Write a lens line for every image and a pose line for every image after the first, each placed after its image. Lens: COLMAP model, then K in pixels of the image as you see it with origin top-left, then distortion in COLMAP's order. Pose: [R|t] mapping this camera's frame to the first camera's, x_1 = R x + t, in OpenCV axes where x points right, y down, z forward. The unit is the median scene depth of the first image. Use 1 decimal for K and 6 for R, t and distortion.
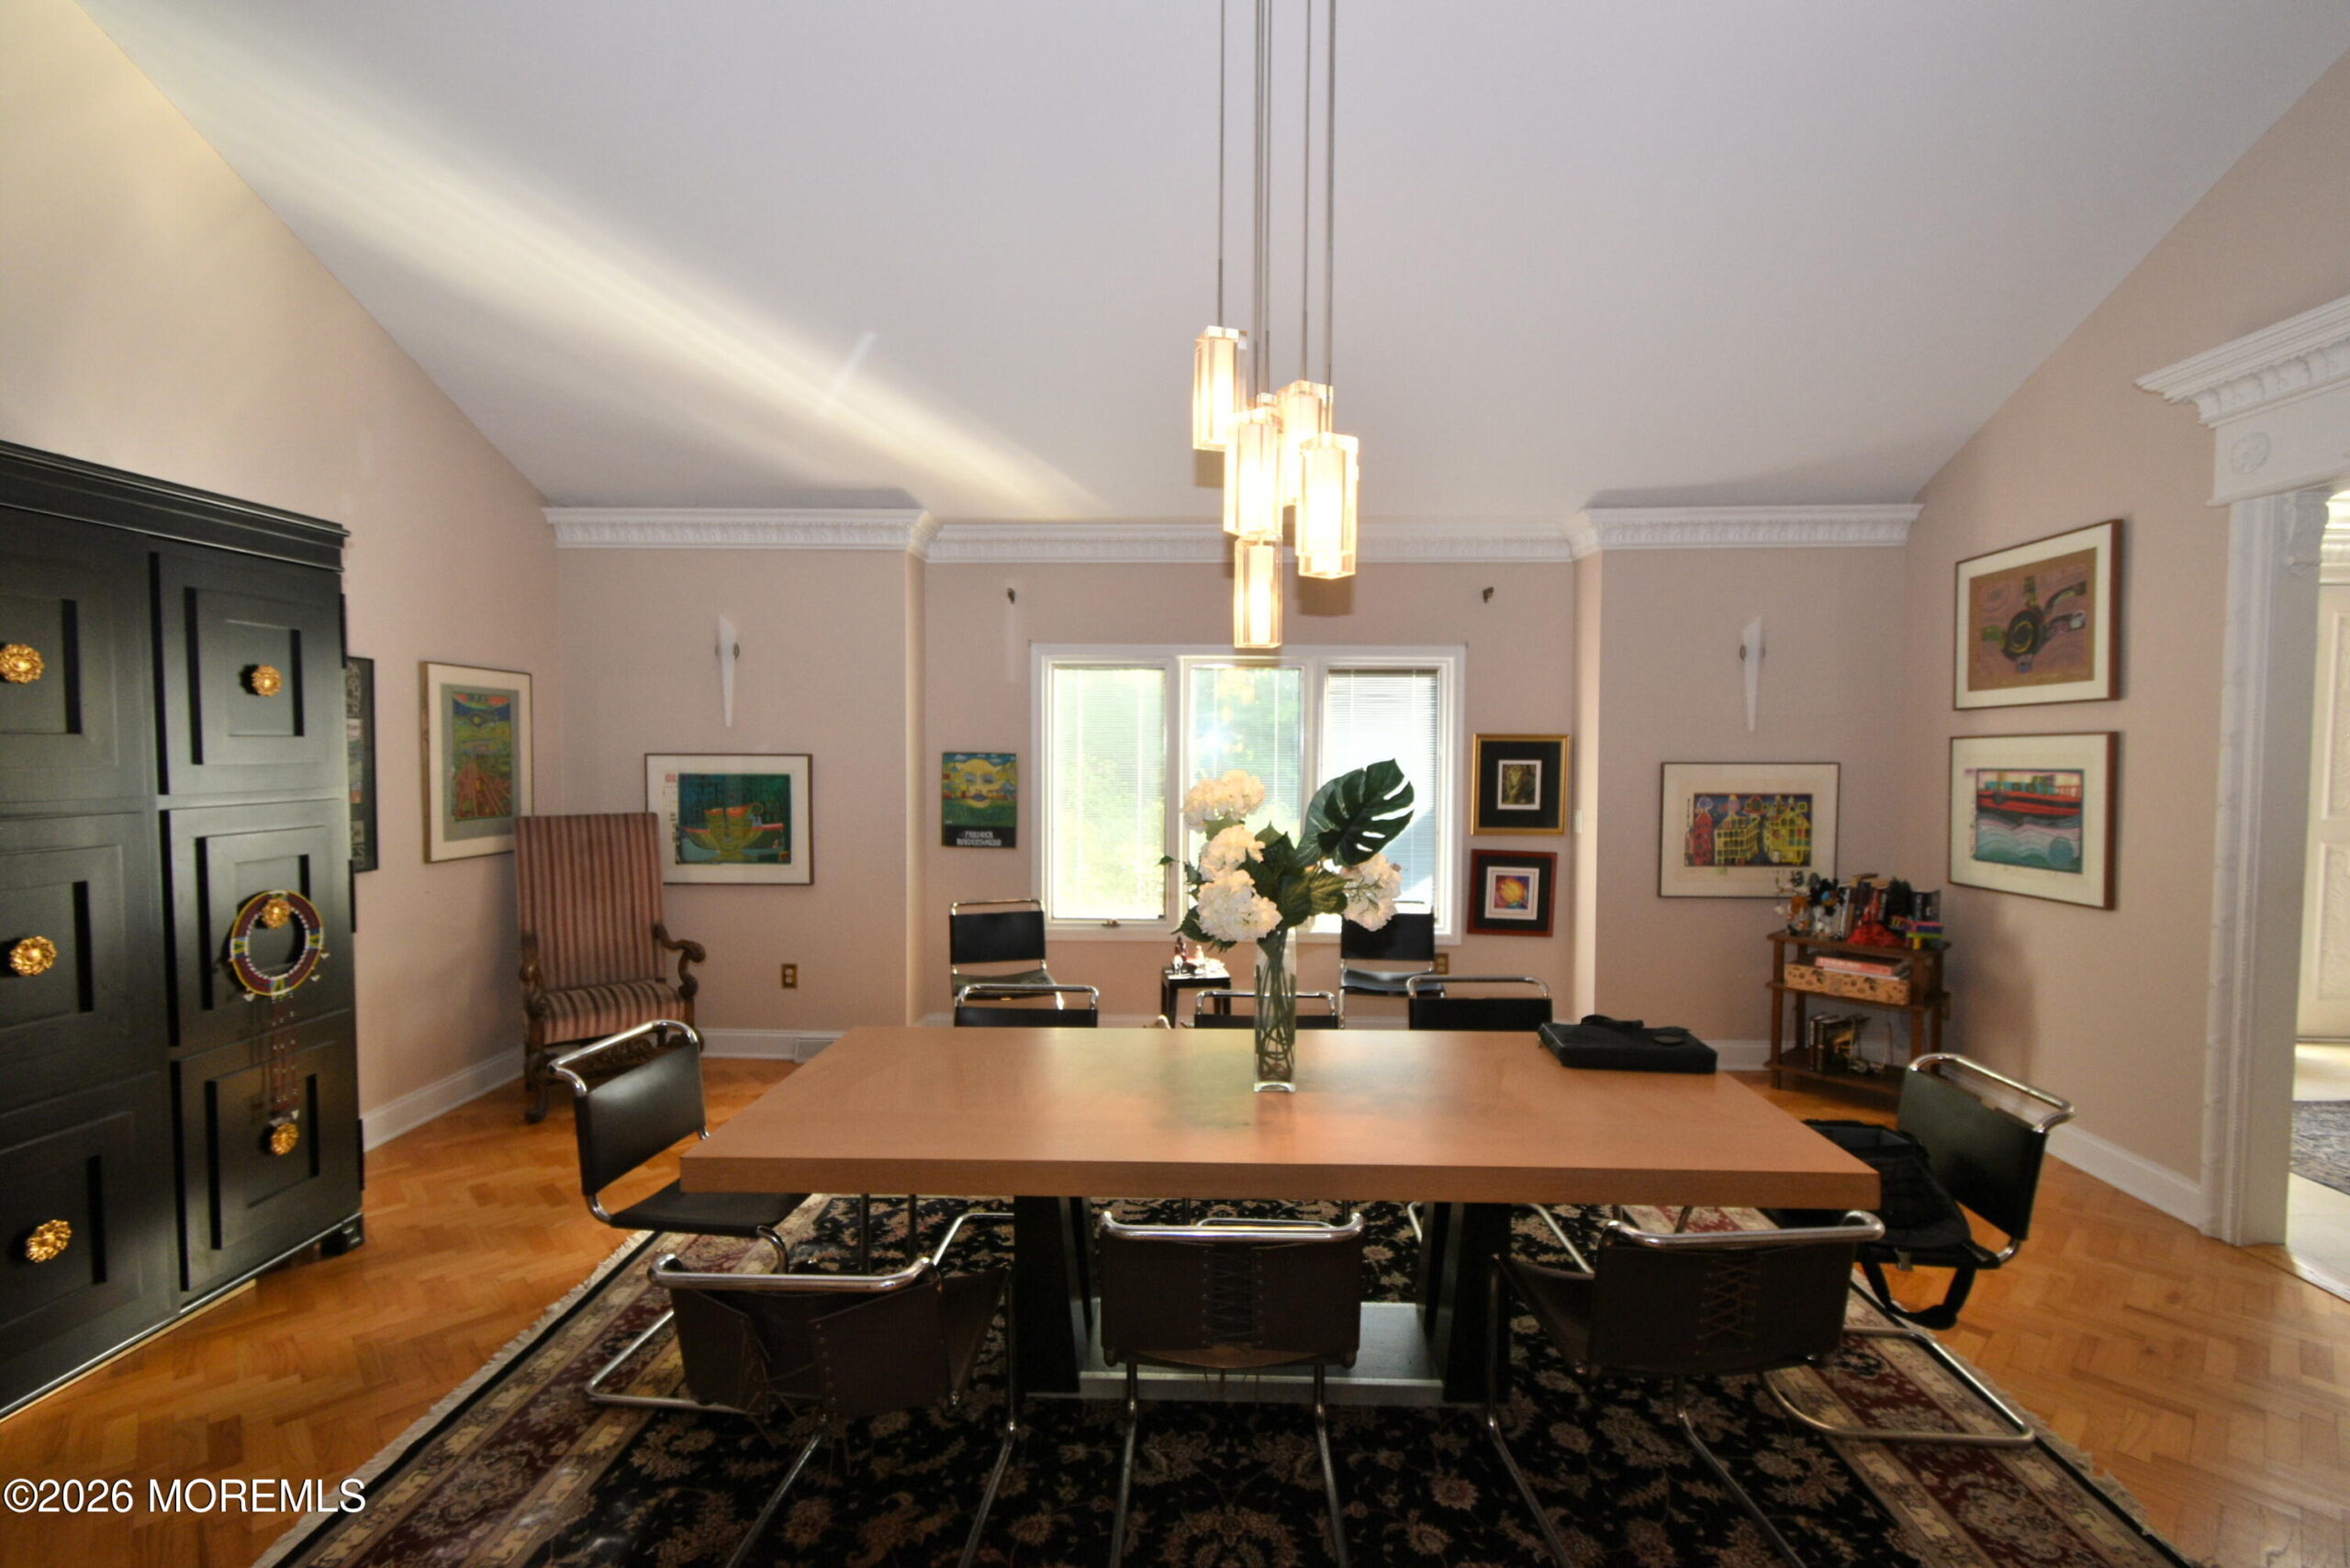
lens RADIAL K [[1051.2, 0, 1188.9], [0, 1051.2, 789.7], [0, 0, 1]] dist [0.023004, -0.000179]
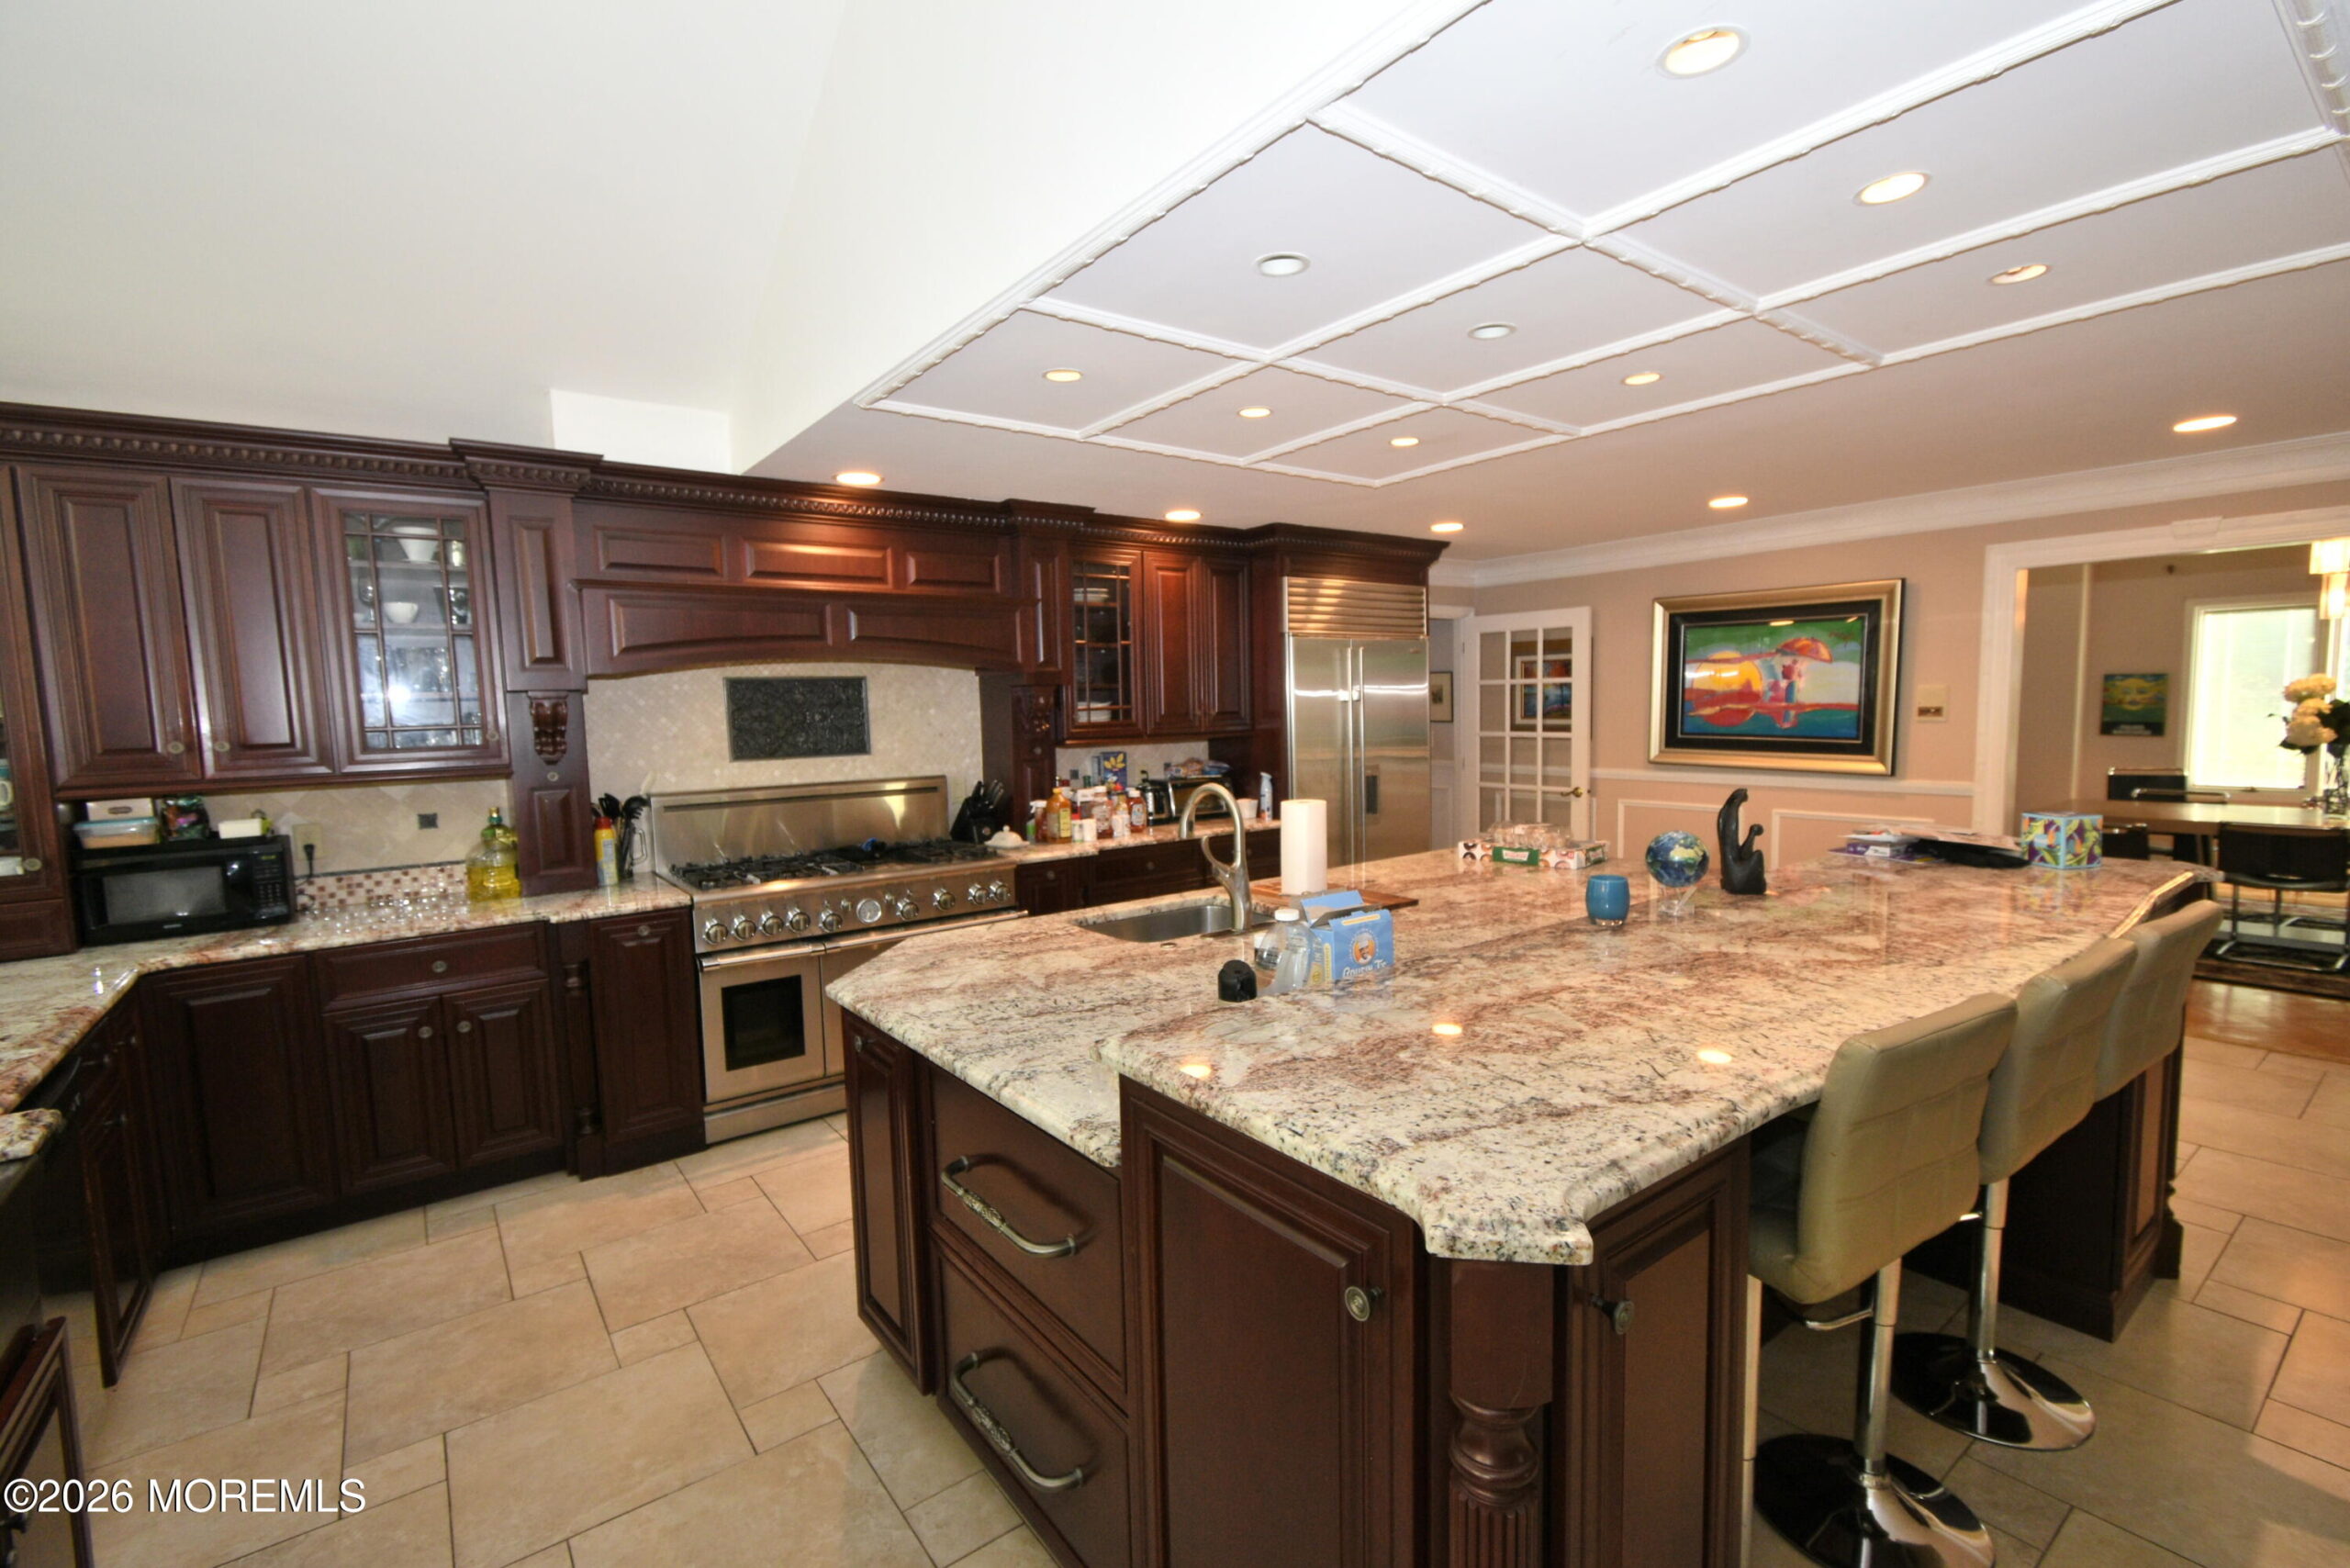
lens RADIAL K [[1041.9, 0, 1188.1], [0, 1041.9, 794.7], [0, 0, 1]] dist [0.001870, -0.000530]
pose [[0.625725, 0.048898, -0.778510, 0.129681], [-0.001115, 0.998088, 0.061793, 0.048348], [0.780043, -0.037797, 0.624583, -1.036002]]
